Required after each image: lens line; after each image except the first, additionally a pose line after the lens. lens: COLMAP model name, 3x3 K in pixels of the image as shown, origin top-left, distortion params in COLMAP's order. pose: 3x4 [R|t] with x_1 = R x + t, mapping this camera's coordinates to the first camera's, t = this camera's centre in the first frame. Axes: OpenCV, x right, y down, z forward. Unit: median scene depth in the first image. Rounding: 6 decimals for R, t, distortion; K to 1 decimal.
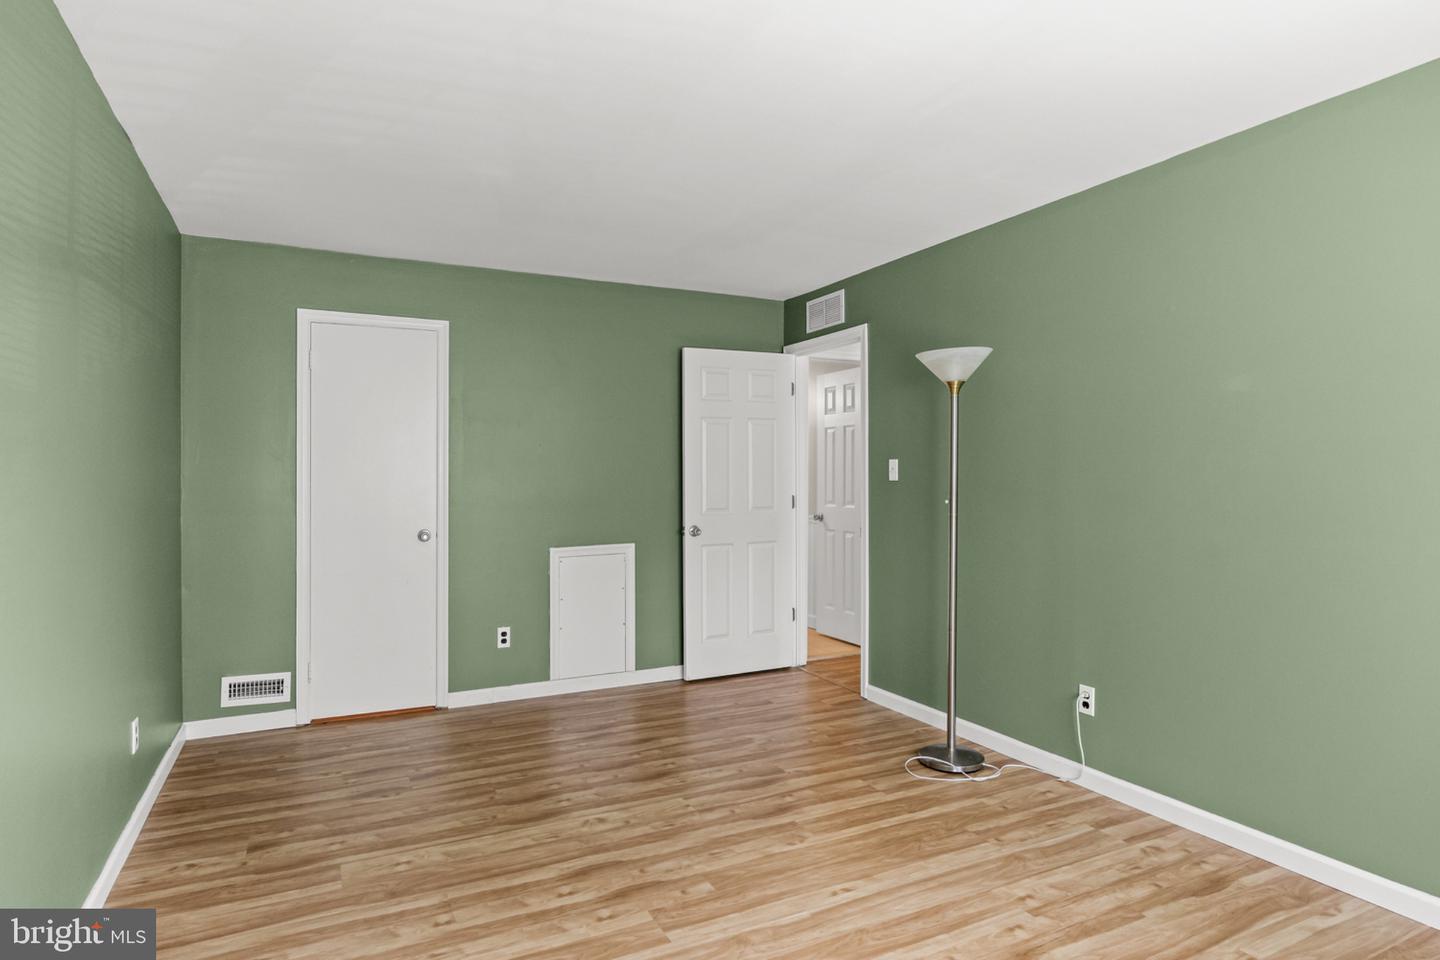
lens RADIAL K [[796.6, 0, 710.3], [0, 796.6, 473.9], [0, 0, 1]] dist [-0.000070, 0.000582]
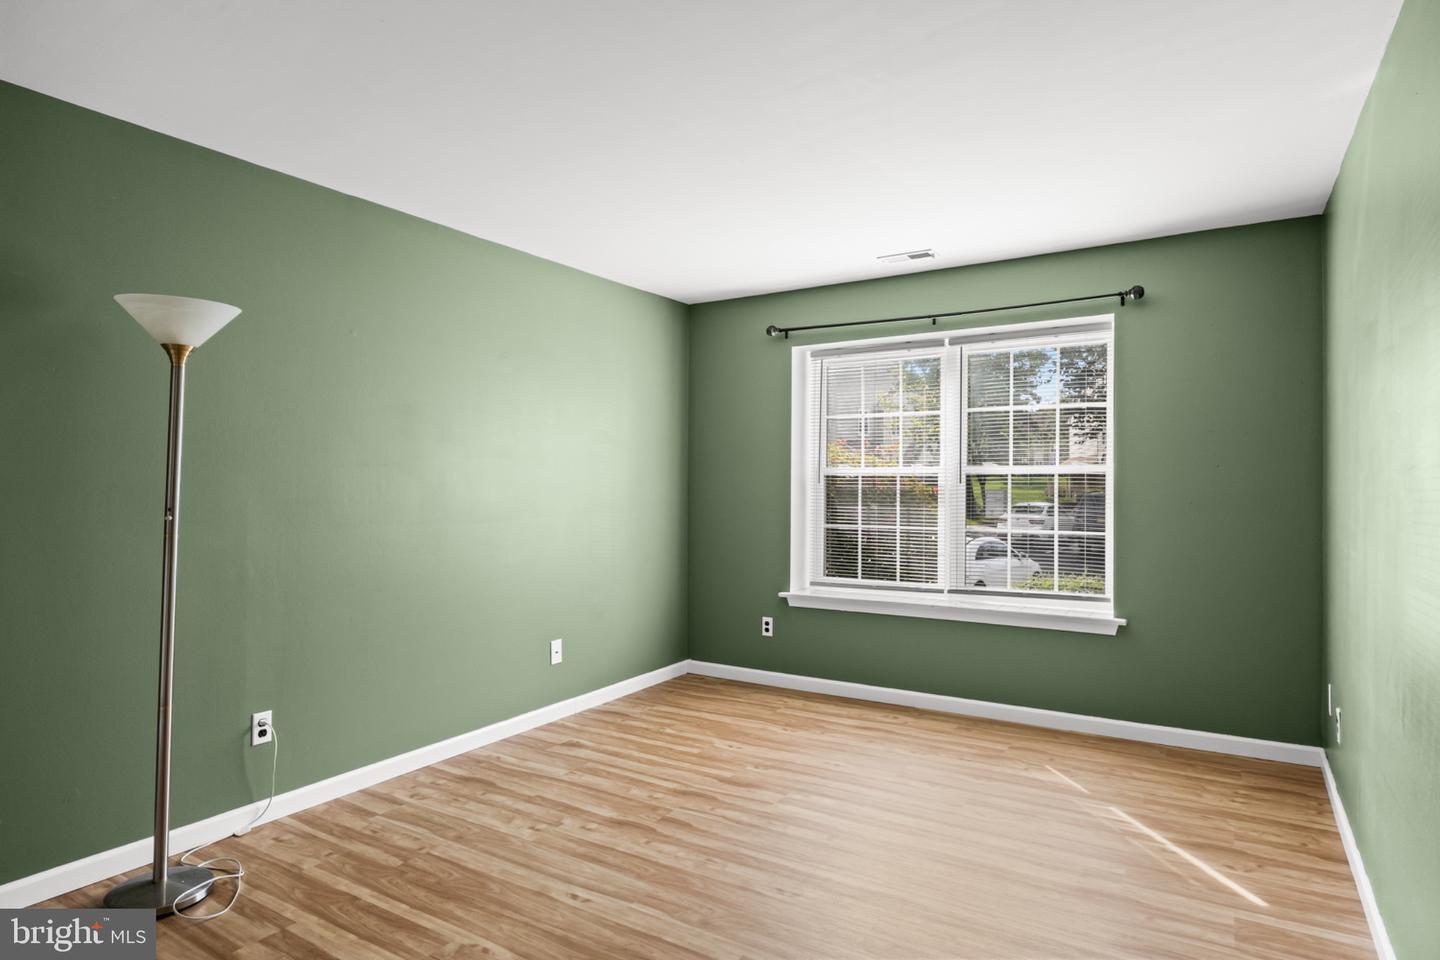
lens RADIAL K [[796.6, 0, 715.8], [0, 796.6, 483.1], [0, 0, 1]] dist [-0.000070, 0.000582]
pose [[-0.508473, 0.003312, 0.861071, -0.719506], [0.002208, 0.999994, -0.002542, 0.004911], [-0.861075, 0.000608, -0.508478, 1.245543]]
